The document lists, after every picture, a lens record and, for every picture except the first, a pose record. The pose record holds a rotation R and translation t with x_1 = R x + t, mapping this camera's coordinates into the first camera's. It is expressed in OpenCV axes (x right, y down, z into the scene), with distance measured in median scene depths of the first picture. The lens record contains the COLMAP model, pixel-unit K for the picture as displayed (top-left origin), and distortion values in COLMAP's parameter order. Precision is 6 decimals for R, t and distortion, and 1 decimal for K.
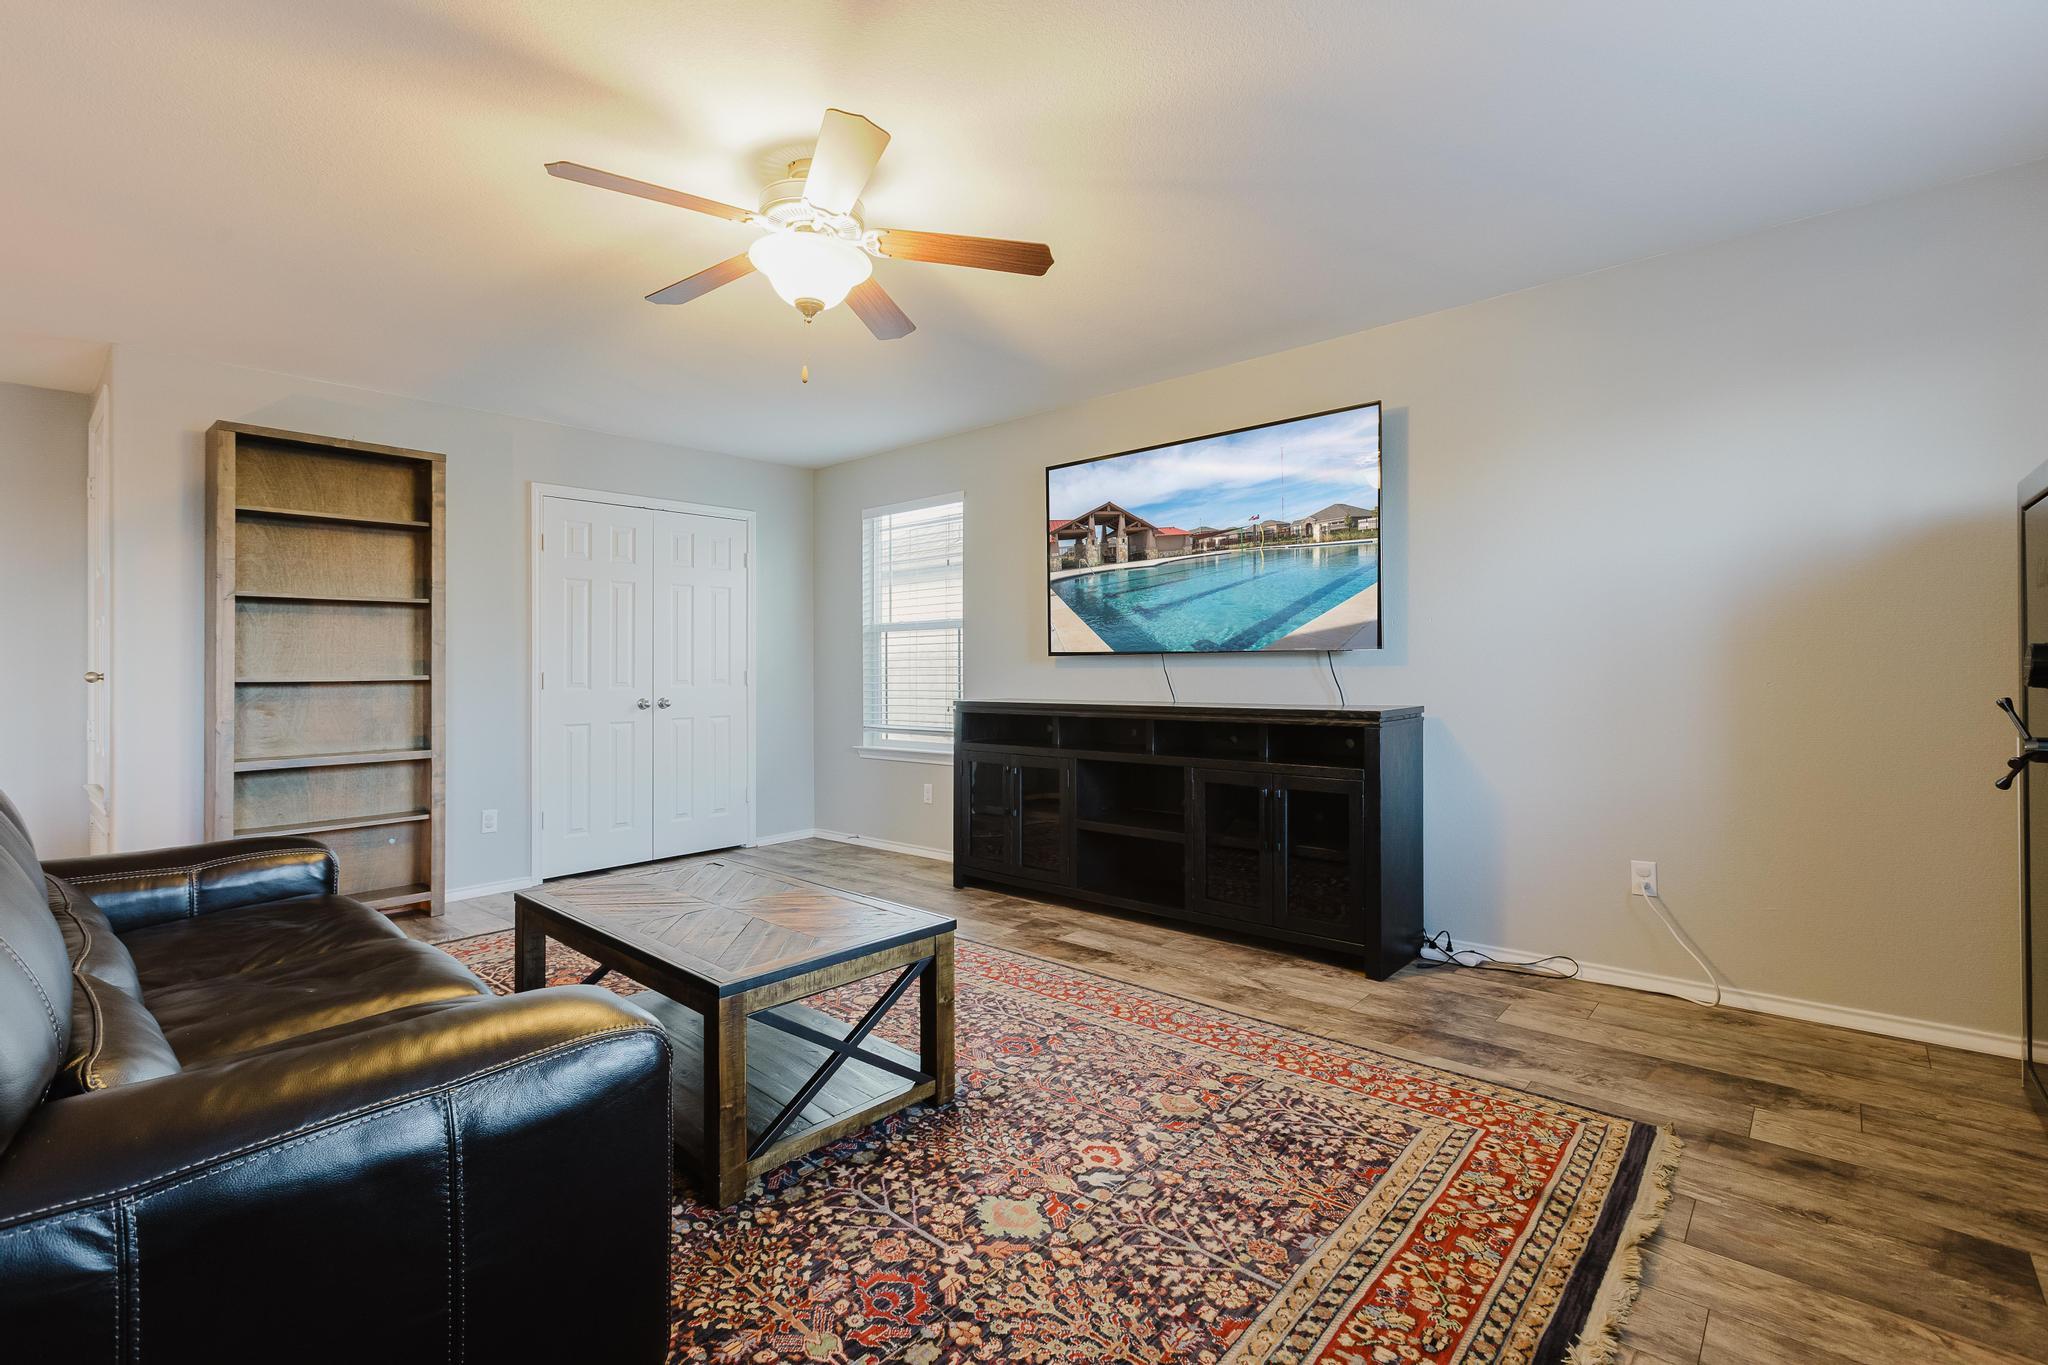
lens RADIAL K [[924.3, 0, 1018.6], [0, 924.3, 694.7], [0, 0, 1]] dist [0.000661, -0.002624]
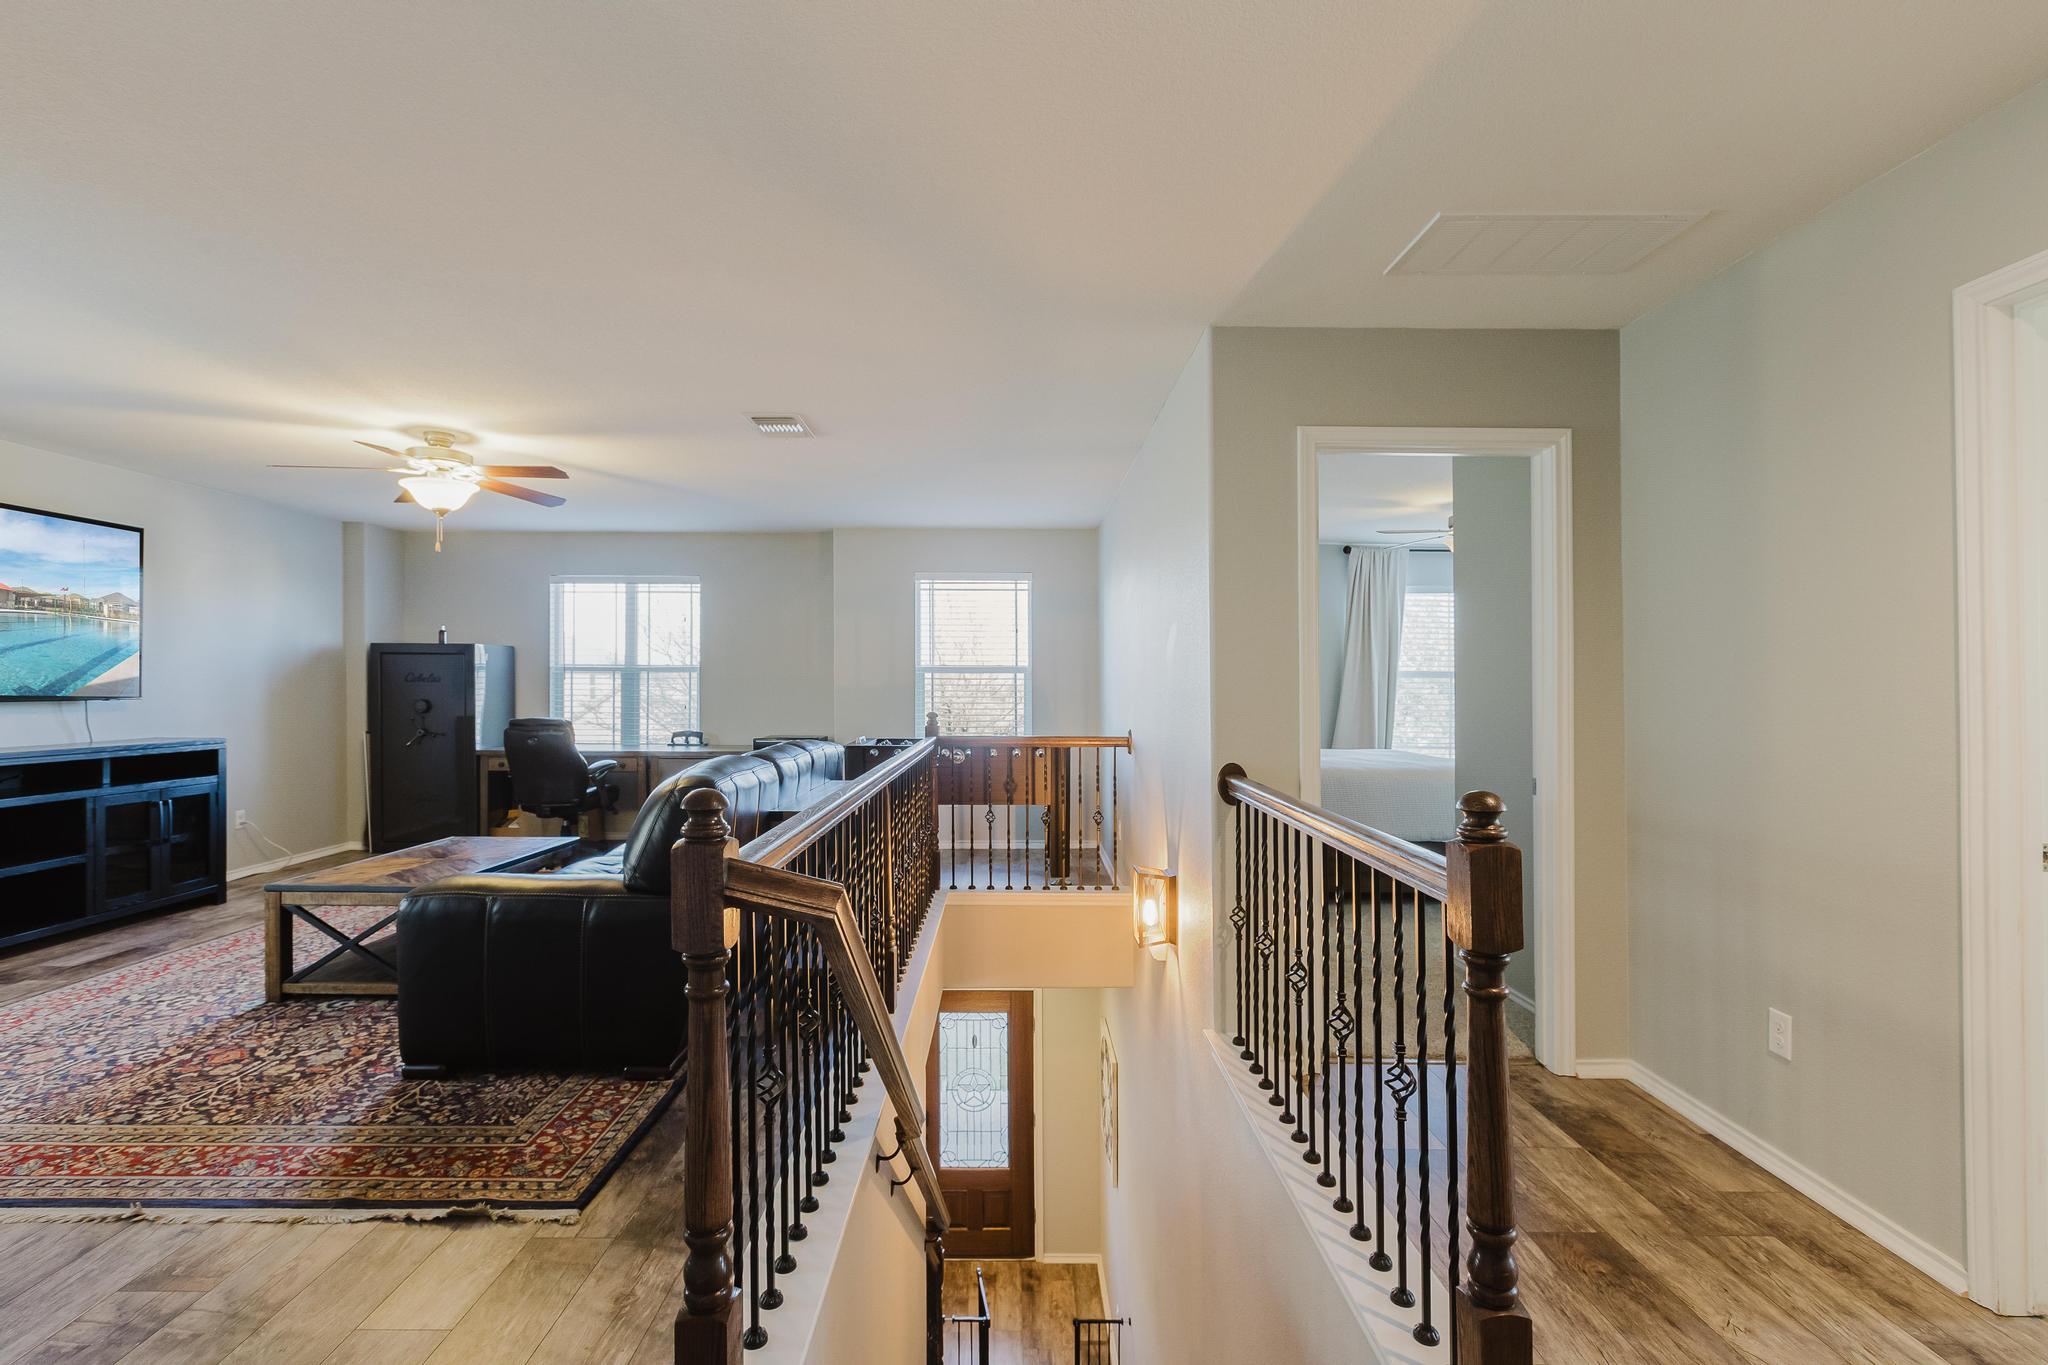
lens RADIAL K [[924.3, 0, 1016.2], [0, 924.3, 686.5], [0, 0, 1]] dist [0.000661, -0.002624]
pose [[-0.662212, 0.002253, 0.749313, -1.435624], [0.021923, 0.999626, 0.016369, -0.055404], [-0.748996, 0.027267, -0.662014, 0.836065]]
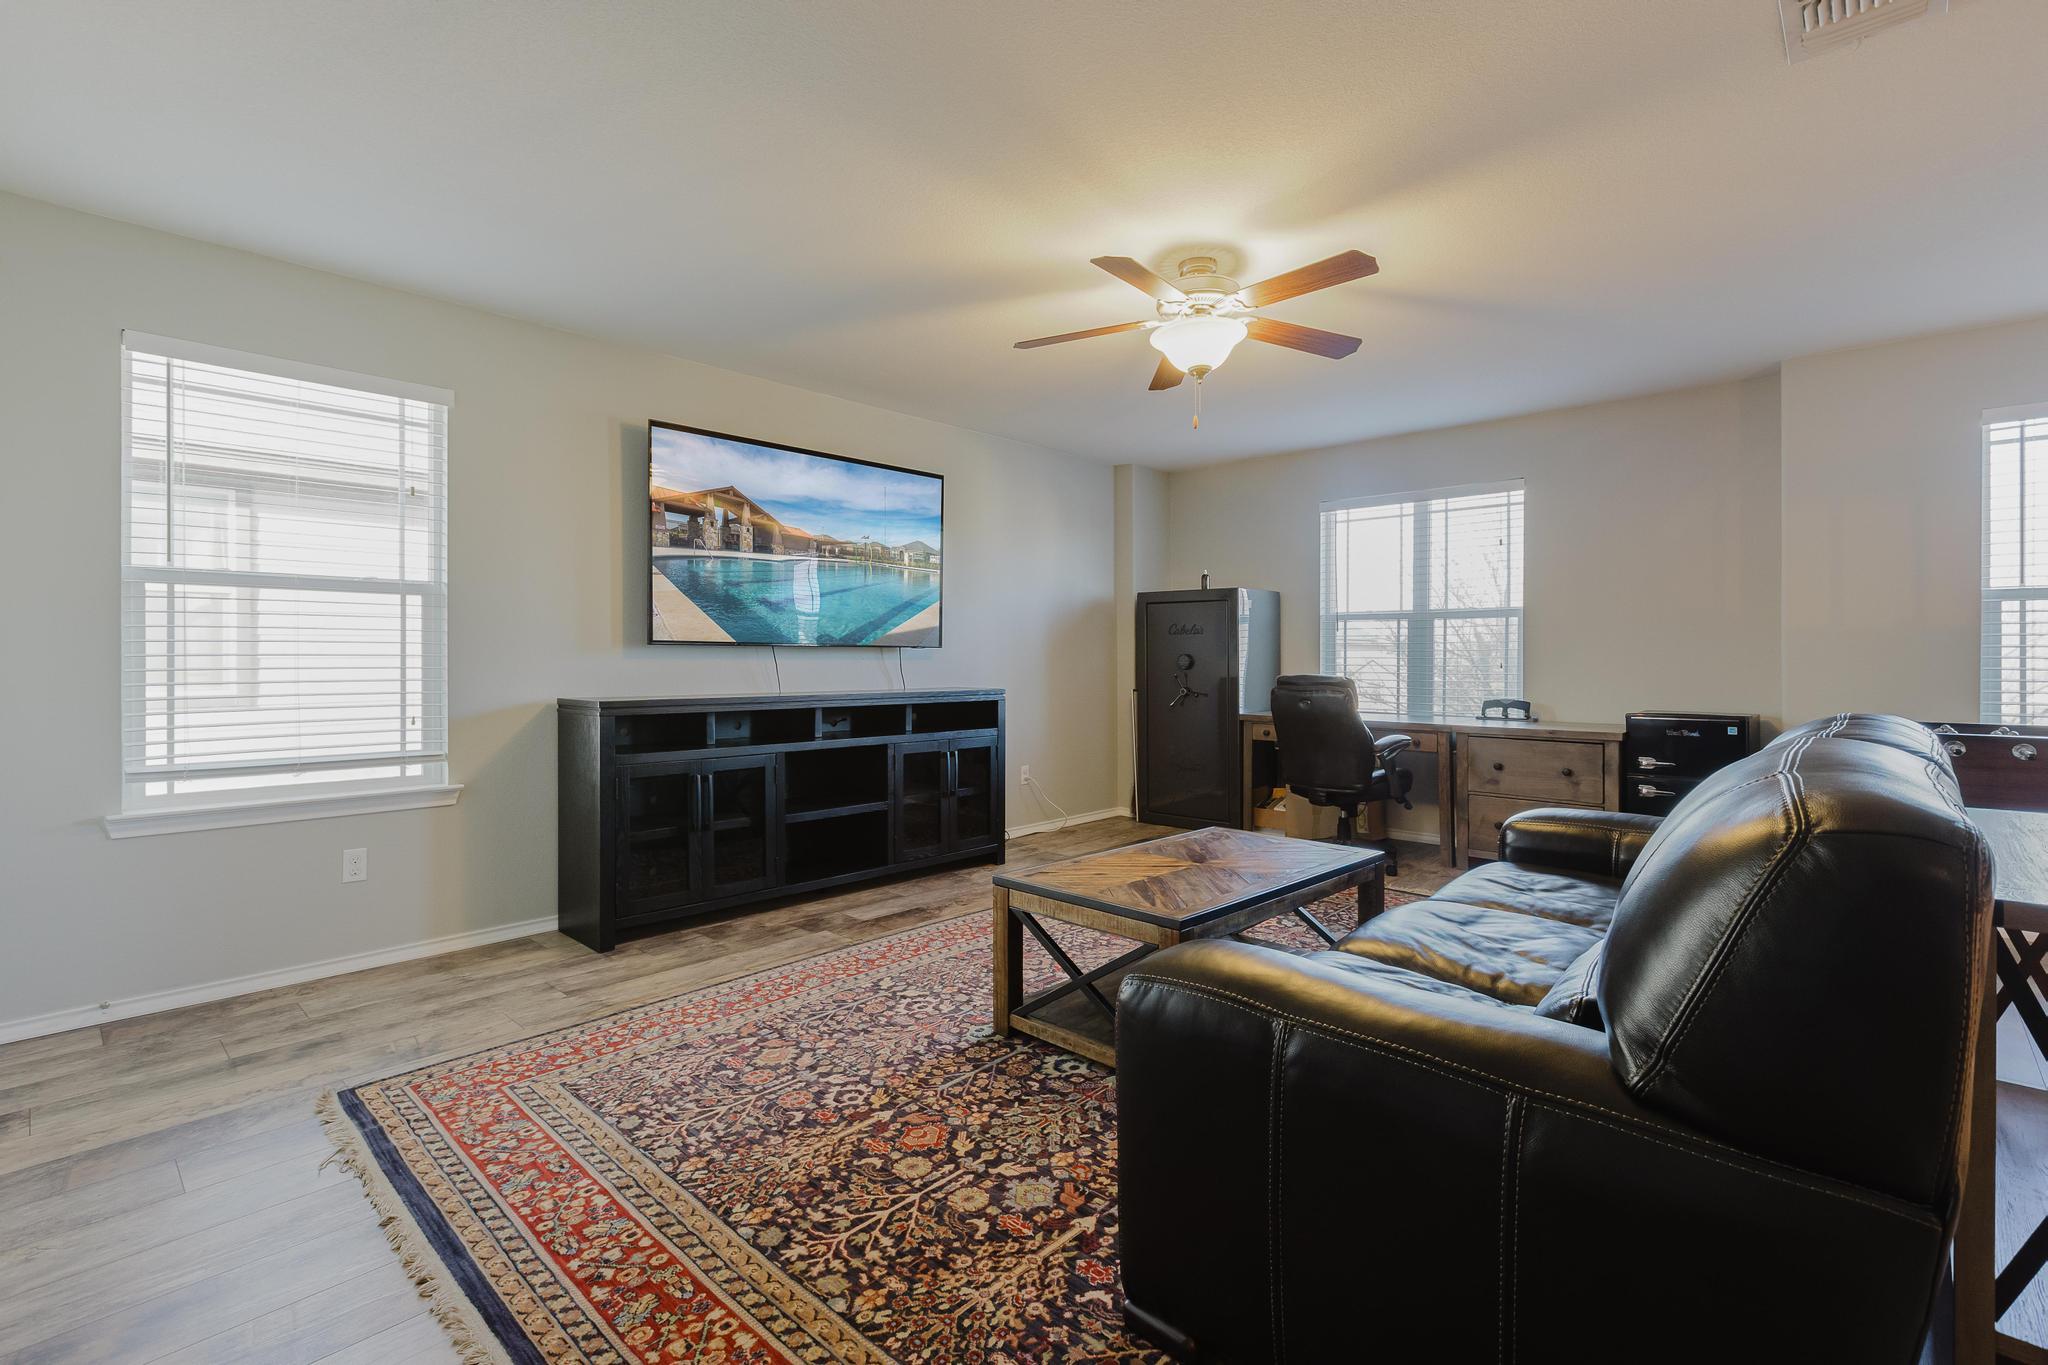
lens RADIAL K [[924.3, 0, 1018.4], [0, 924.3, 663.2], [0, 0, 1]] dist [0.000661, -0.002624]
pose [[0.035484, 0.001921, 0.999368, -0.942434], [0.026370, 0.999648, -0.002858, -0.015627], [-0.999022, 0.026455, 0.035421, 0.746325]]
